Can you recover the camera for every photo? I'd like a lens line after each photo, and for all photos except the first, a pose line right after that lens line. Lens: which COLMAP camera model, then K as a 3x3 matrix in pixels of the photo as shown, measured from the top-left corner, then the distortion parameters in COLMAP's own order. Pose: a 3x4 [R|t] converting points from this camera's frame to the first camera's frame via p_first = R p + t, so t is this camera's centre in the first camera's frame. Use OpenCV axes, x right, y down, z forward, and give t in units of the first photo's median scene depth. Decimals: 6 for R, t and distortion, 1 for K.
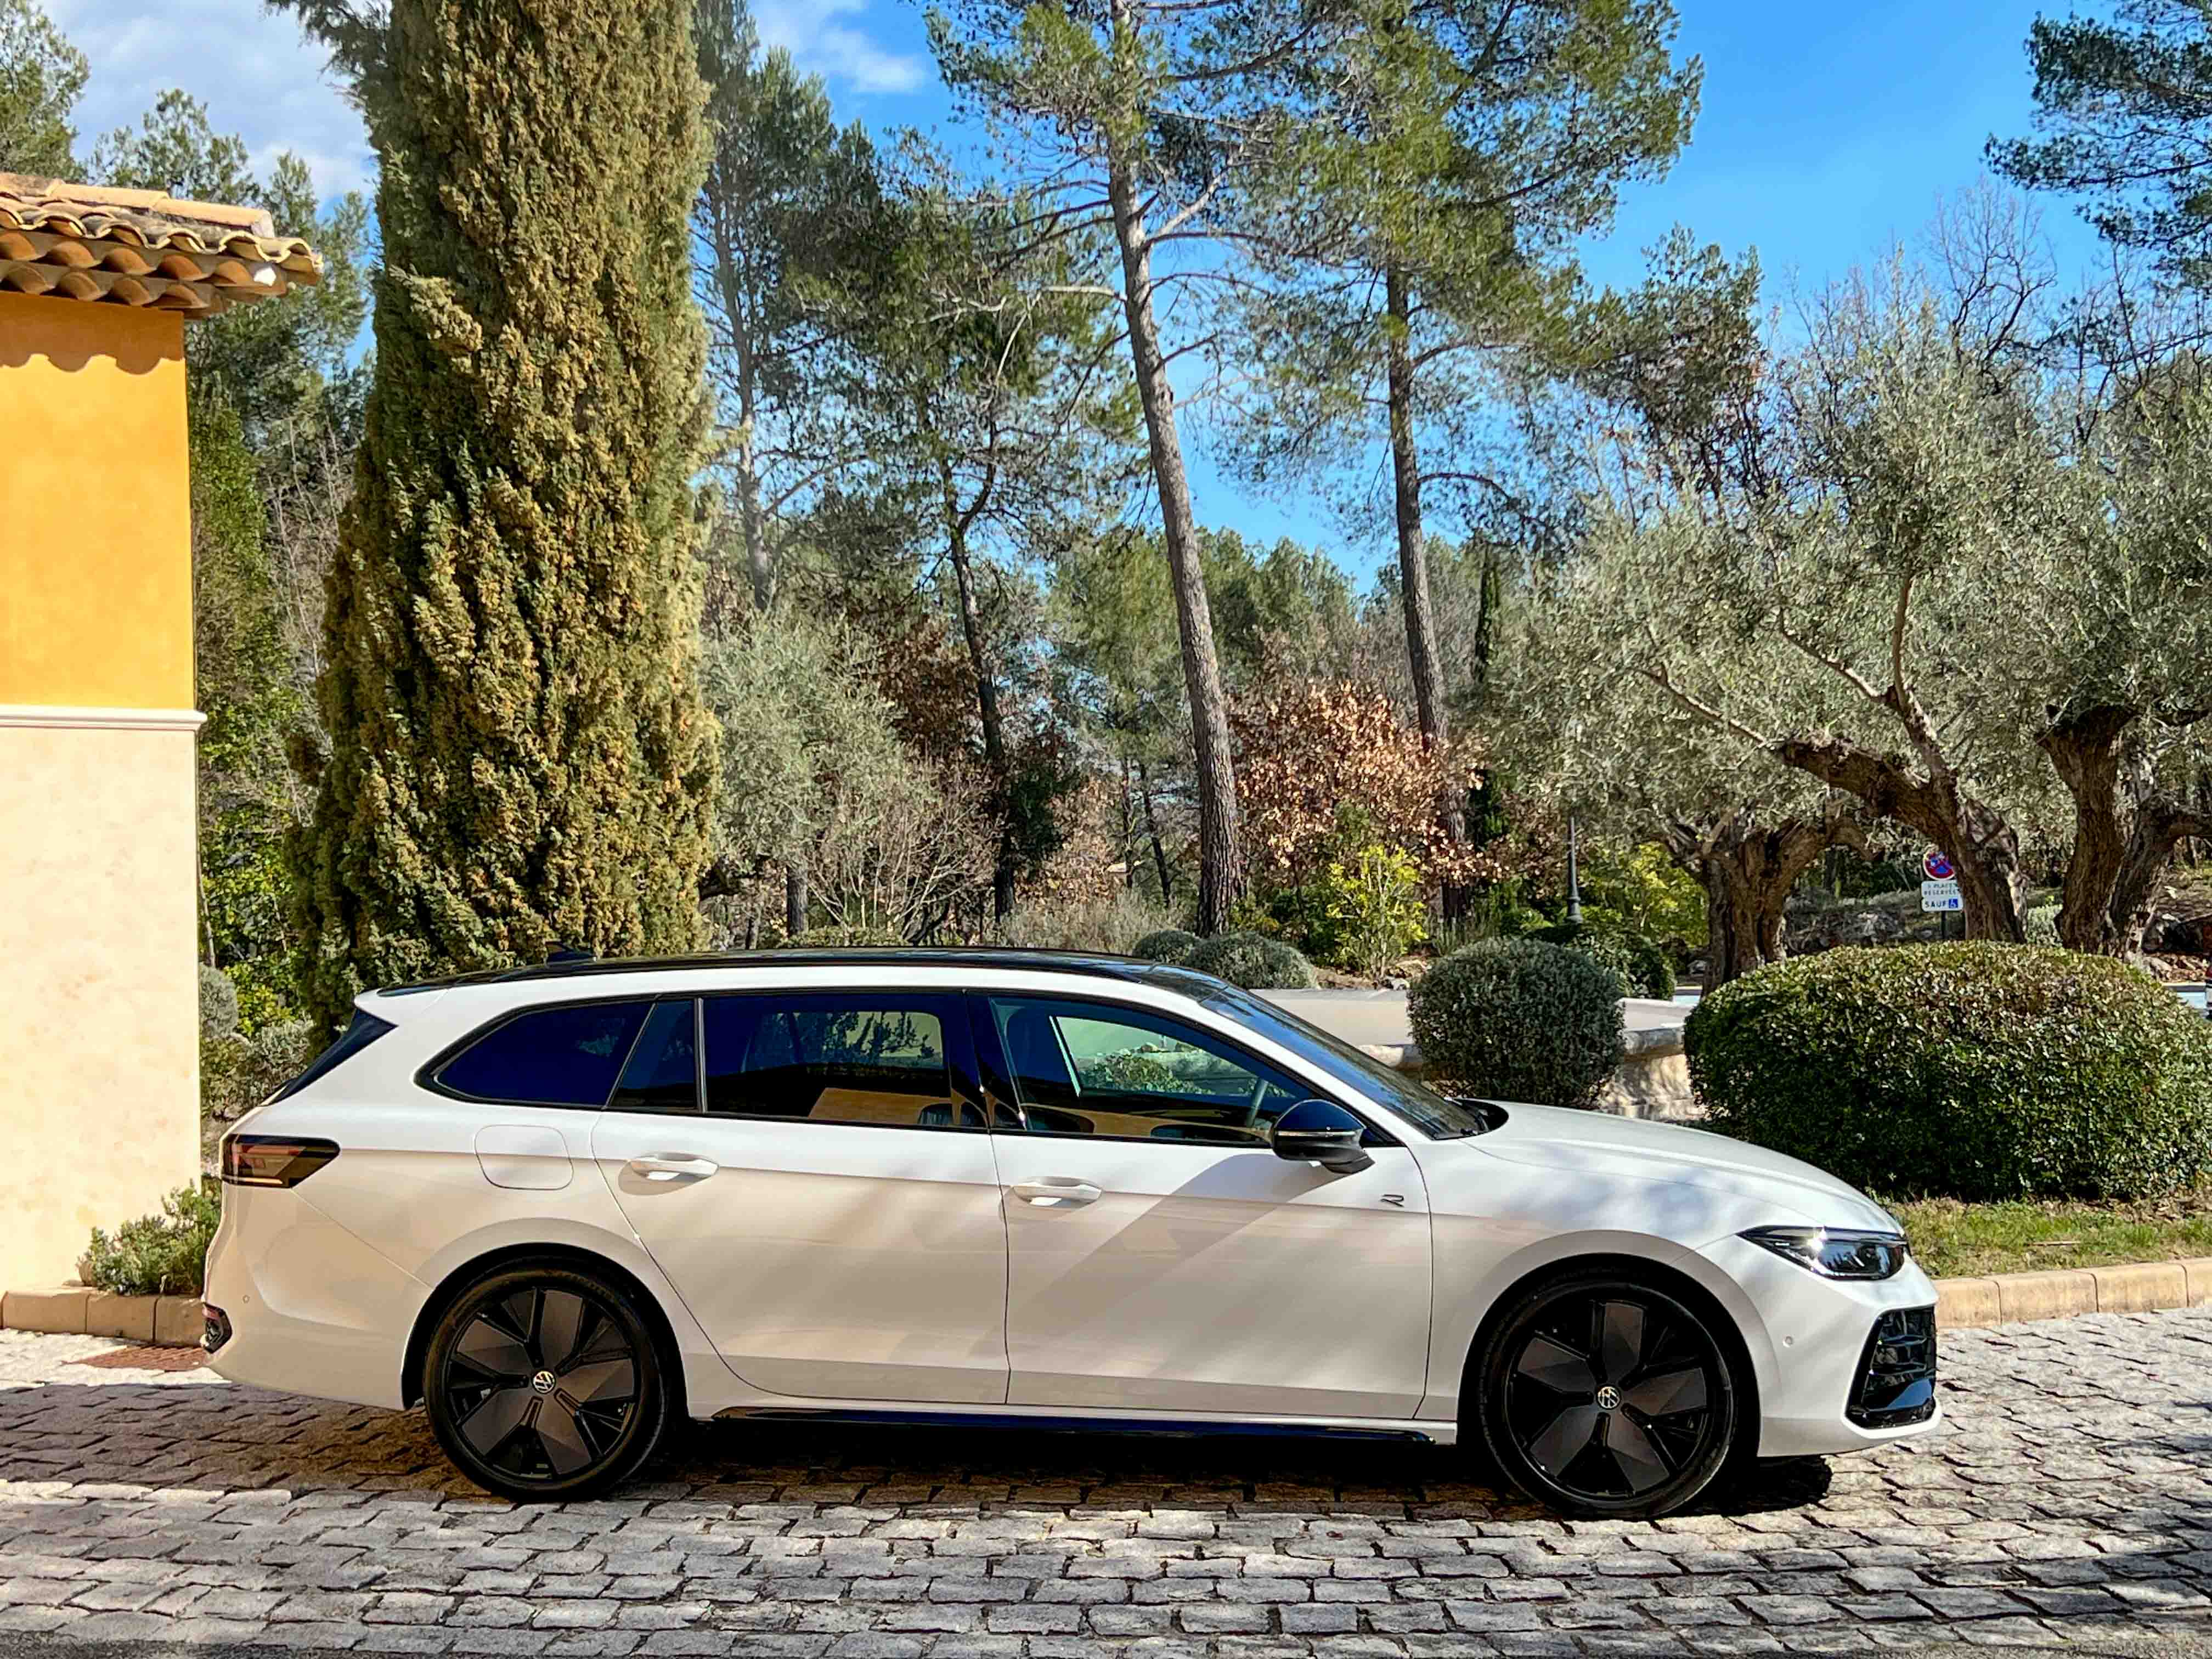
lens RADIAL K [[3061.5, 0, 1106.0], [0, 3061.5, 829.5], [0, 0, 1]] dist [0.090188, -0.065933]
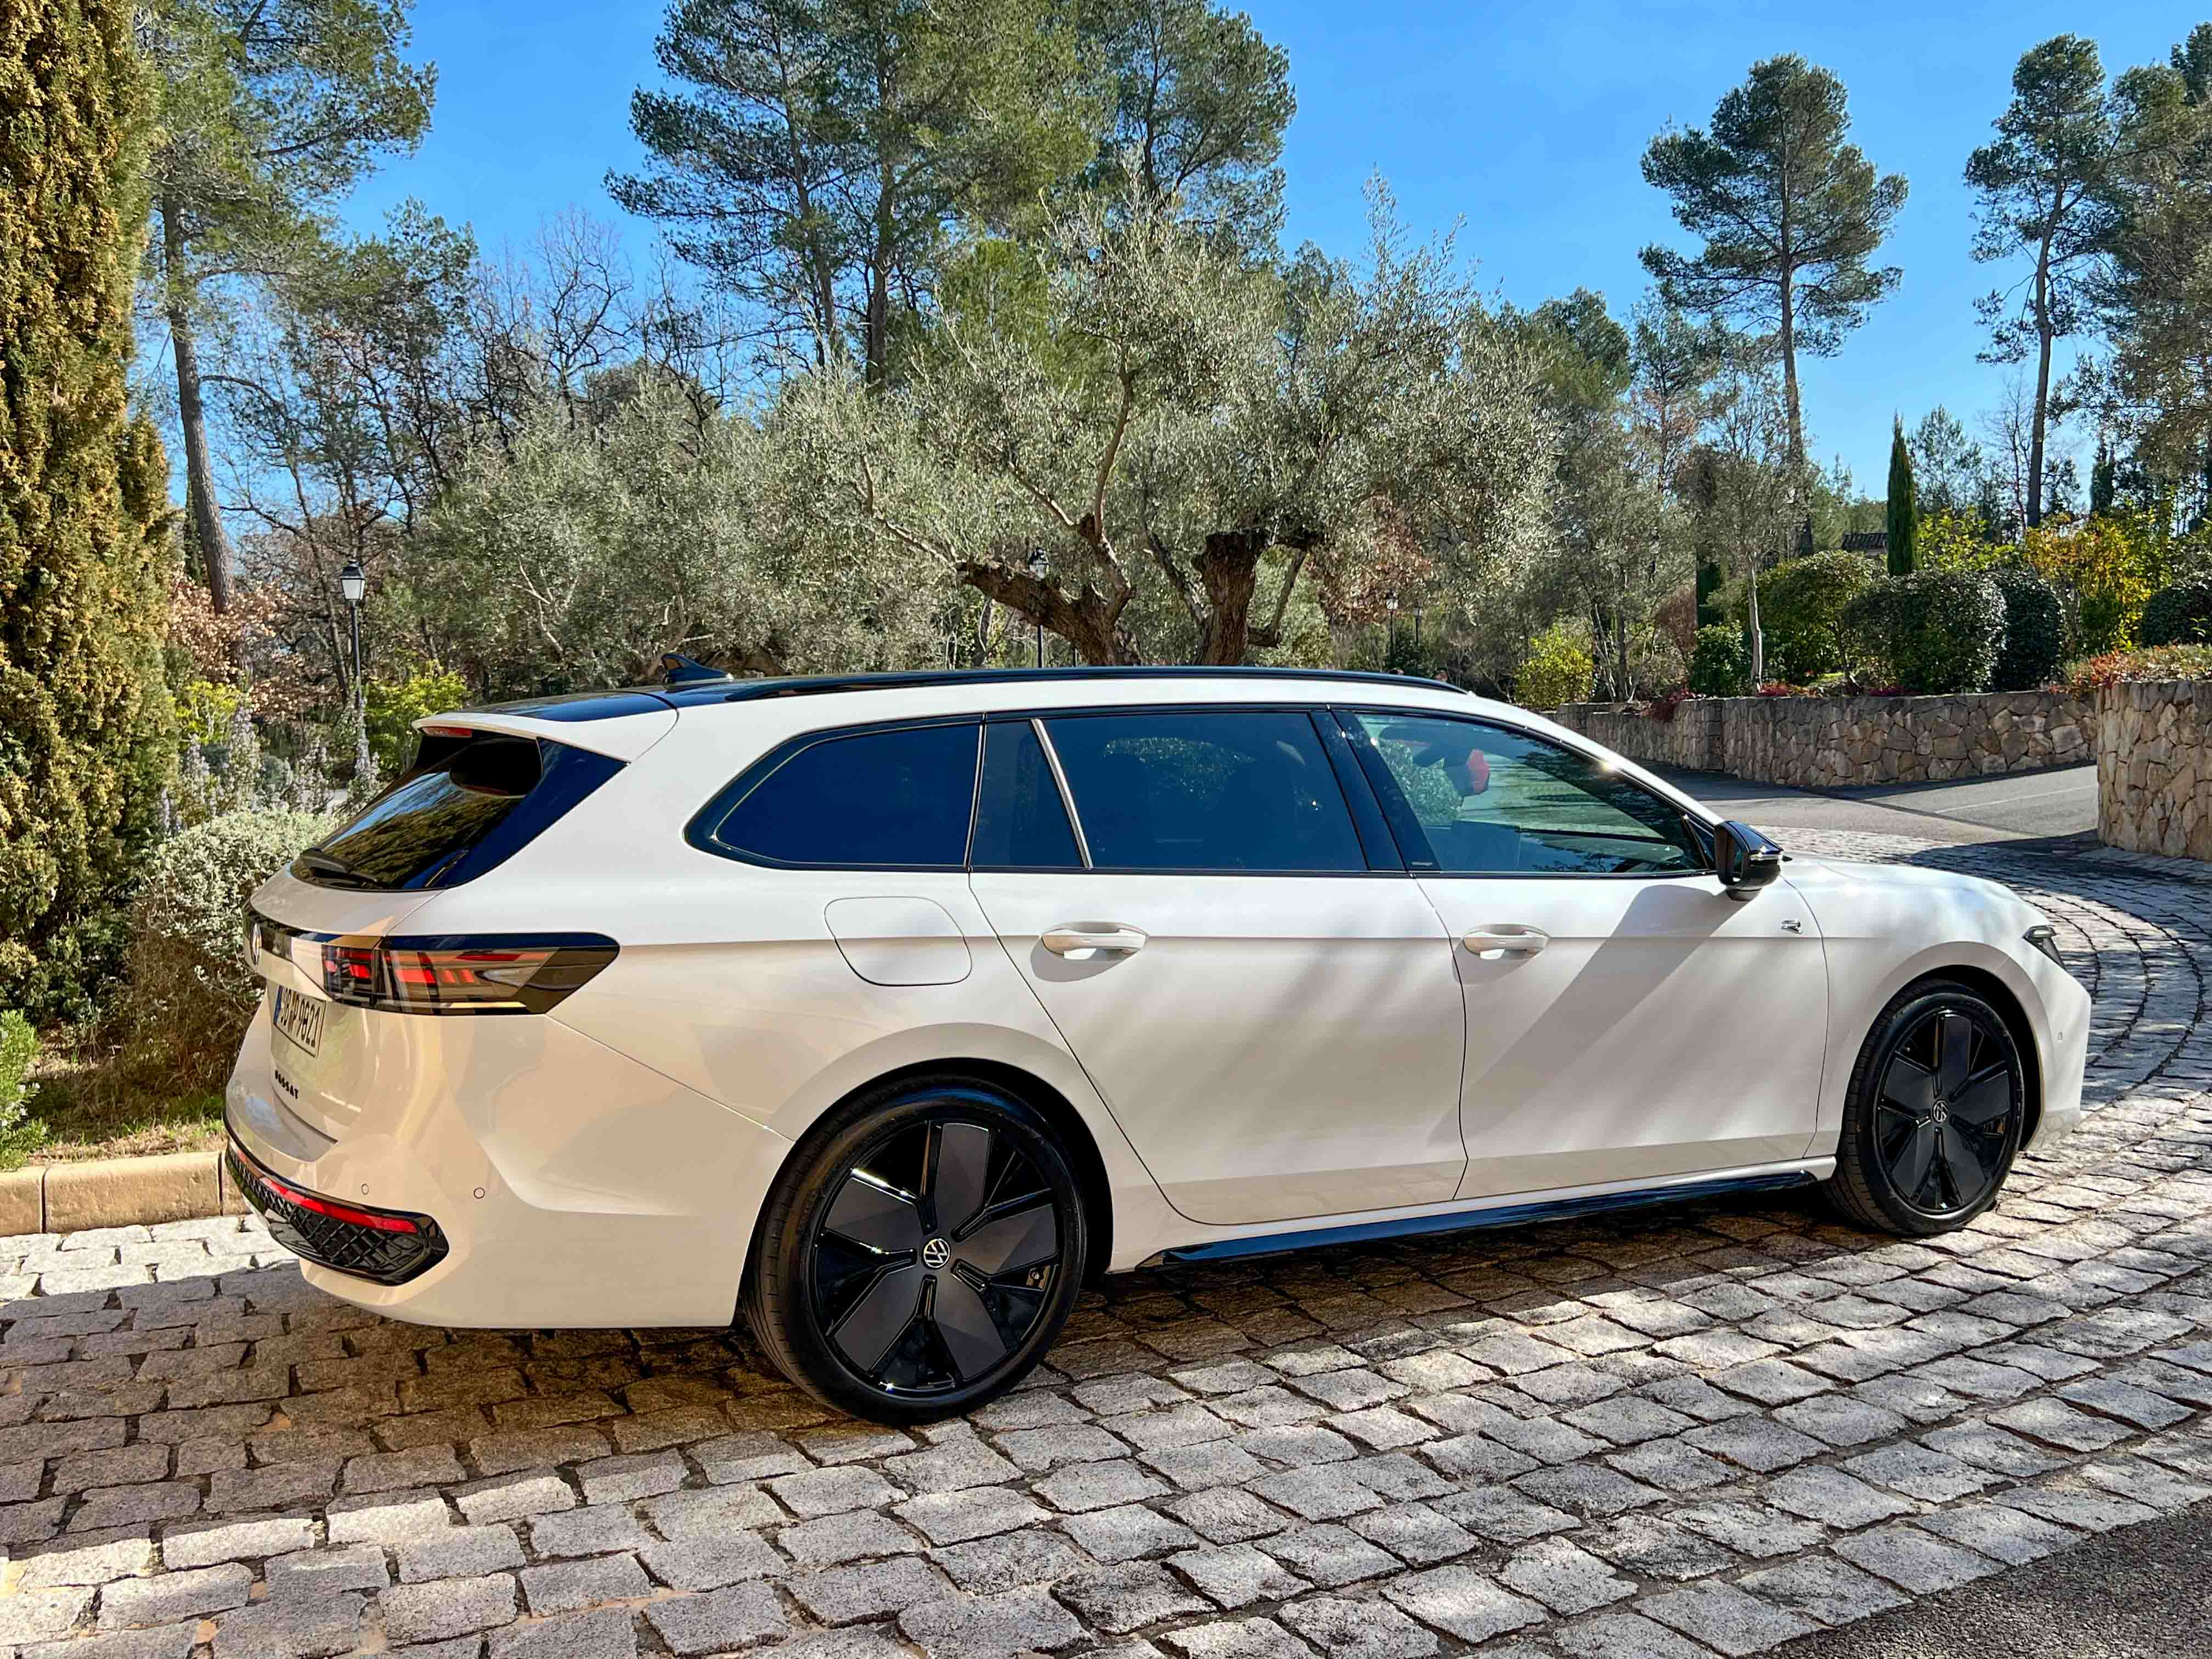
lens RADIAL K [[2091.9, 0, 1106.0], [0, 2091.9, 829.5], [0, 0, 1]] dist [0.011934, -0.019167]
pose [[0.815325, -0.031278, 0.578158, -0.409018], [-0.004068, 0.998206, 0.059739, 0.051174], [-0.578989, -0.051058, 0.813735, 0.568216]]
